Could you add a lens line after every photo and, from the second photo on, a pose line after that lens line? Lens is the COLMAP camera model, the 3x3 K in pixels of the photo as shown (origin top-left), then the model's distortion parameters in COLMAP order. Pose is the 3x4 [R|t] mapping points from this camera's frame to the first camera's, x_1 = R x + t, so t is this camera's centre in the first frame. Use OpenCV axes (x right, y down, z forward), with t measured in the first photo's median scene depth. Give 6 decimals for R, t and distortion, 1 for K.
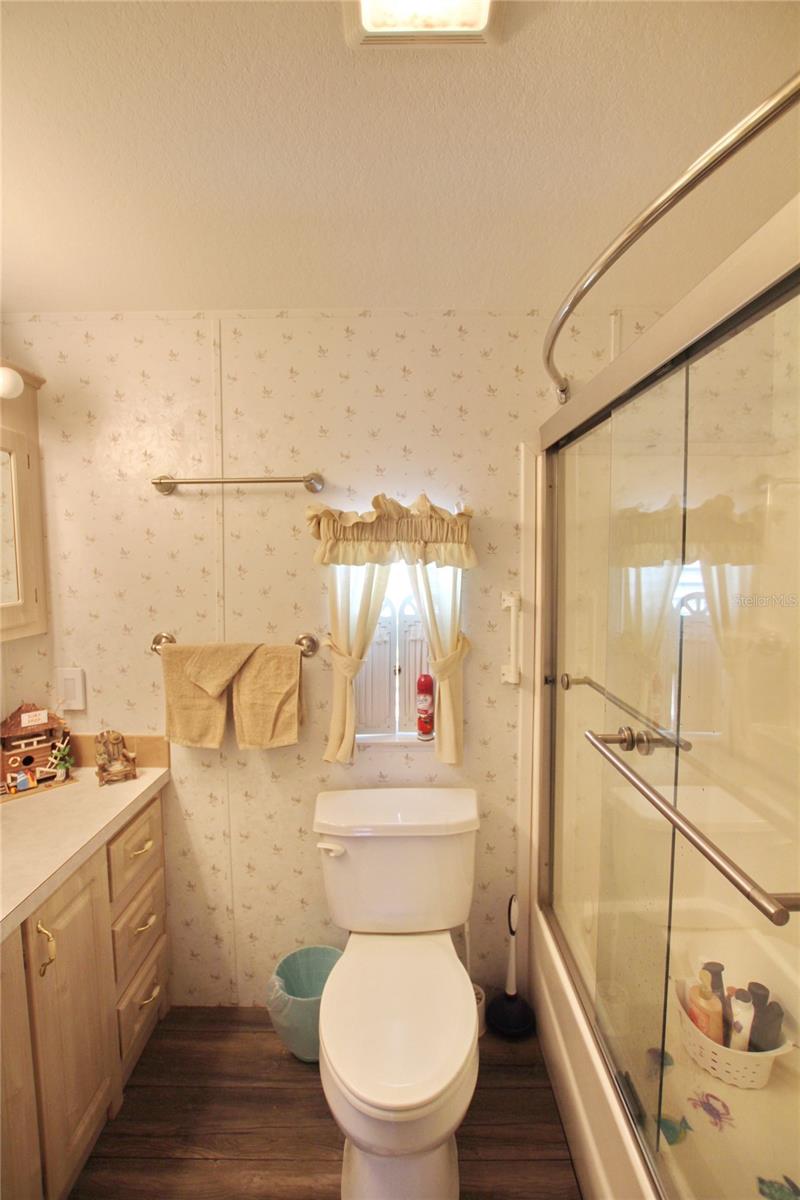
lens RADIAL K [[556.2, 0, 399.0], [0, 556.2, 596.2], [0, 0, 1]] dist [-0.037869, 0.006414]
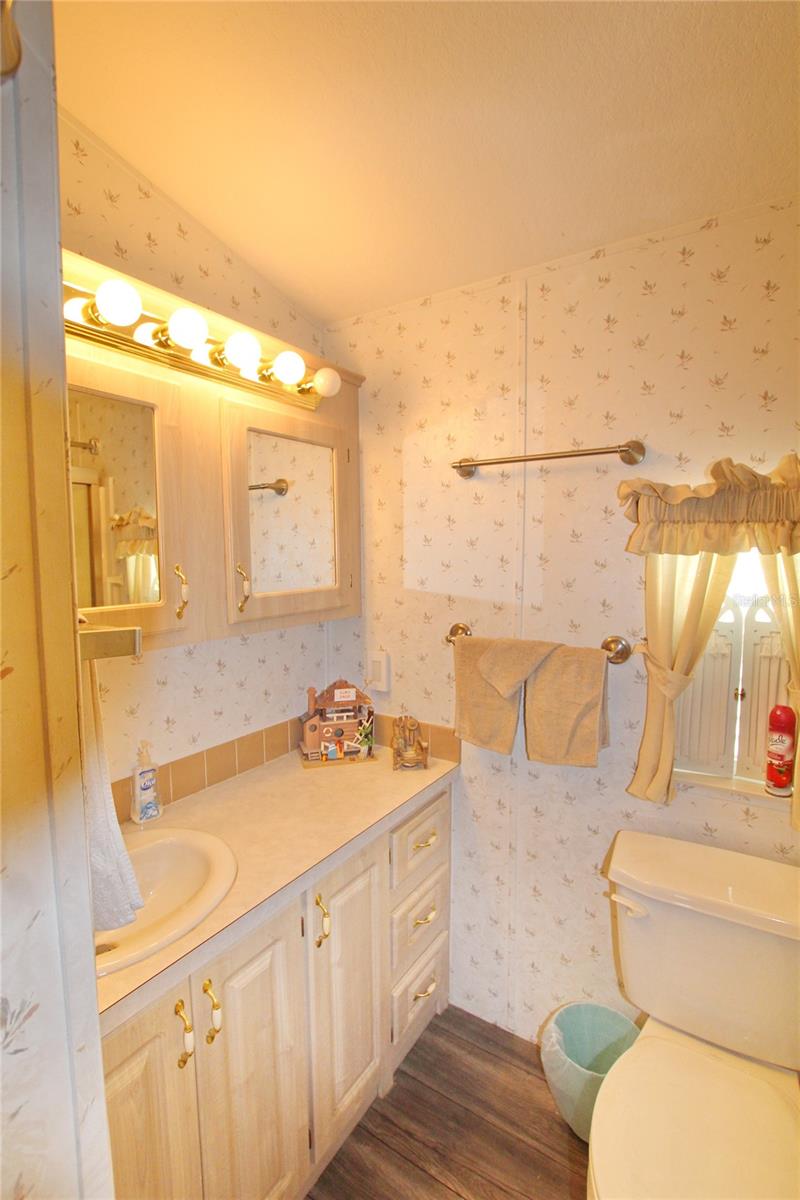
lens RADIAL K [[556.2, 0, 399.0], [0, 556.2, 596.2], [0, 0, 1]] dist [-0.037869, 0.006414]
pose [[0.837344, 0.044483, -0.544864, 0.009602], [-0.034781, 0.999000, 0.028107, -0.005089], [0.545569, -0.004585, 0.838053, 0.136420]]
